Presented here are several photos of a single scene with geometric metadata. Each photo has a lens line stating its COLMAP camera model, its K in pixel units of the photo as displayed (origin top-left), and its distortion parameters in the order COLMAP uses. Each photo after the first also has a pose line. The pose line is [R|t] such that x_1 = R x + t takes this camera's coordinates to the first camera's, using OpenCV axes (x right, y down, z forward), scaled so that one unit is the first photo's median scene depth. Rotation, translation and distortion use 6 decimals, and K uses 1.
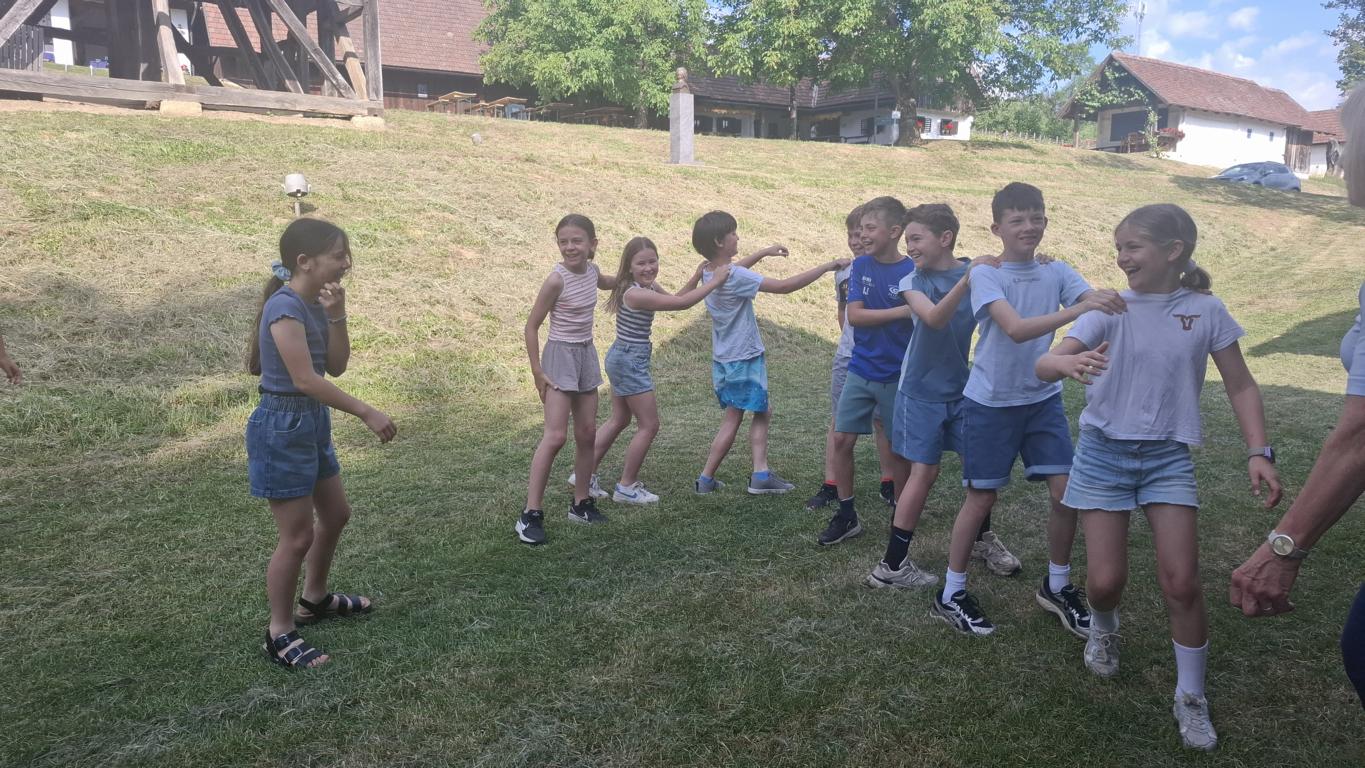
lens RADIAL K [[939.8, 0, 691.1], [0, 939.8, 384.5], [0, 0, 1]] dist [0.098665, -0.125150]
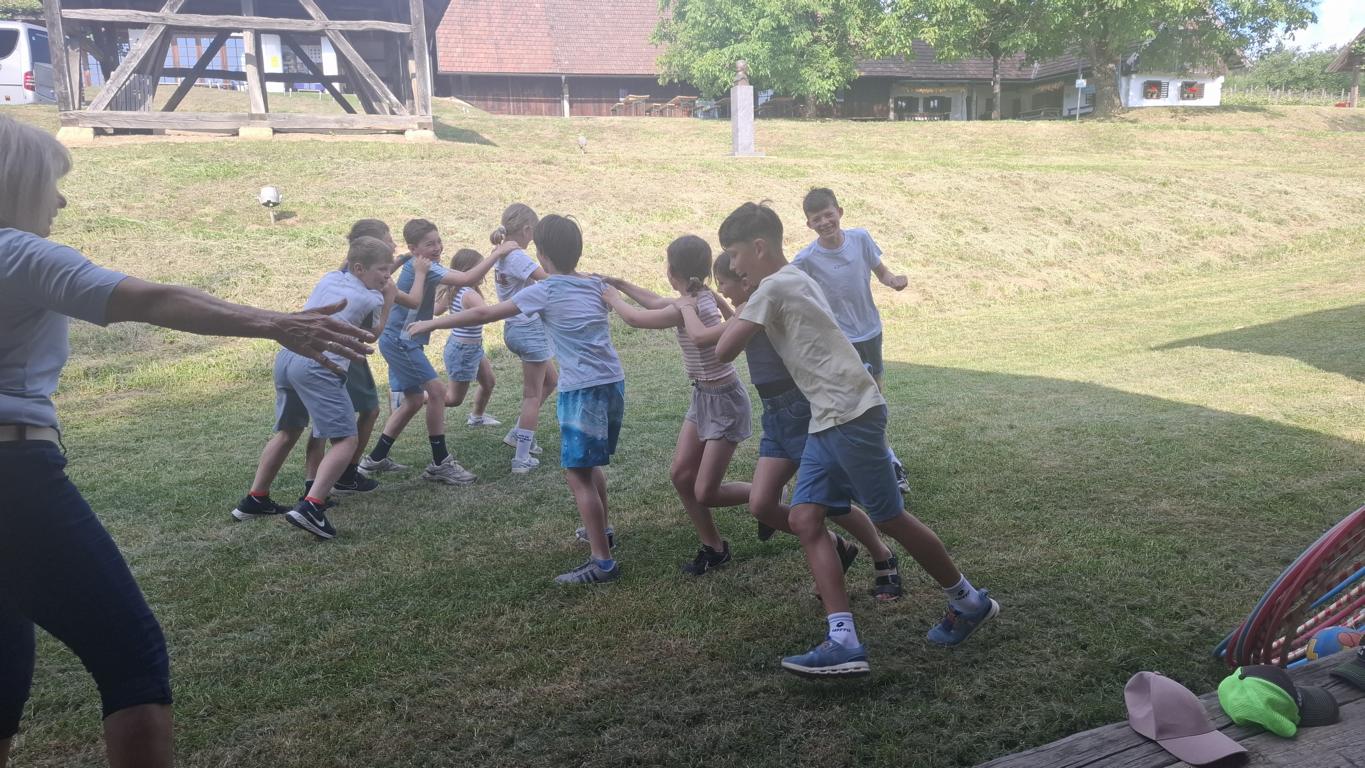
lens RADIAL K [[939.8, 0, 691.1], [0, 939.8, 384.5], [0, 0, 1]] dist [0.098665, -0.125150]
pose [[0.952983, 0.022399, -0.302195, 0.178825], [-0.018896, 0.999716, 0.014511, -0.001360], [0.302434, -0.008118, 0.953136, 0.011779]]
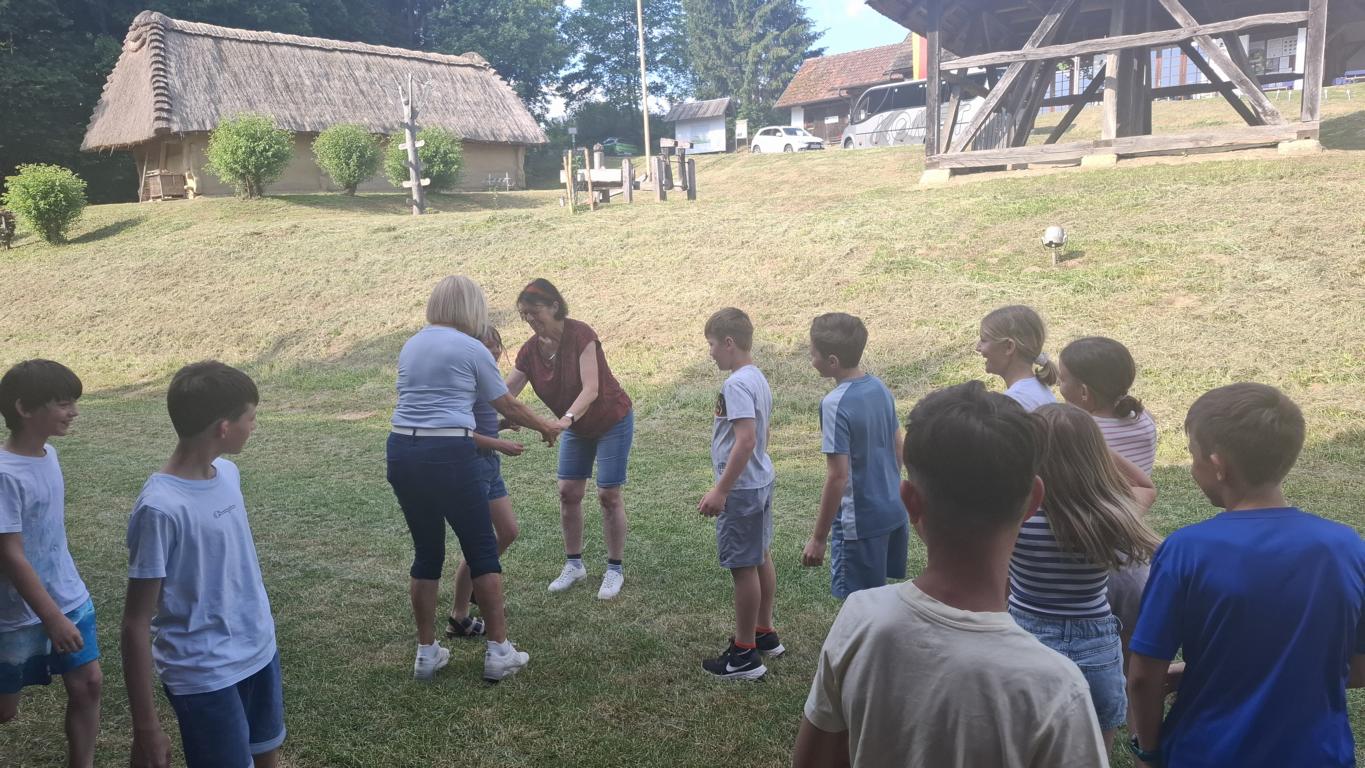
lens RADIAL K [[948.0, 0, 687.8], [0, 948.0, 385.7], [0, 0, 1]] dist [0.101555, -0.134979]
pose [[0.311729, 0.118796, -0.942716, 0.211162], [-0.125712, 0.988588, 0.083007, -0.030826], [0.941818, 0.092635, 0.323106, 0.102229]]
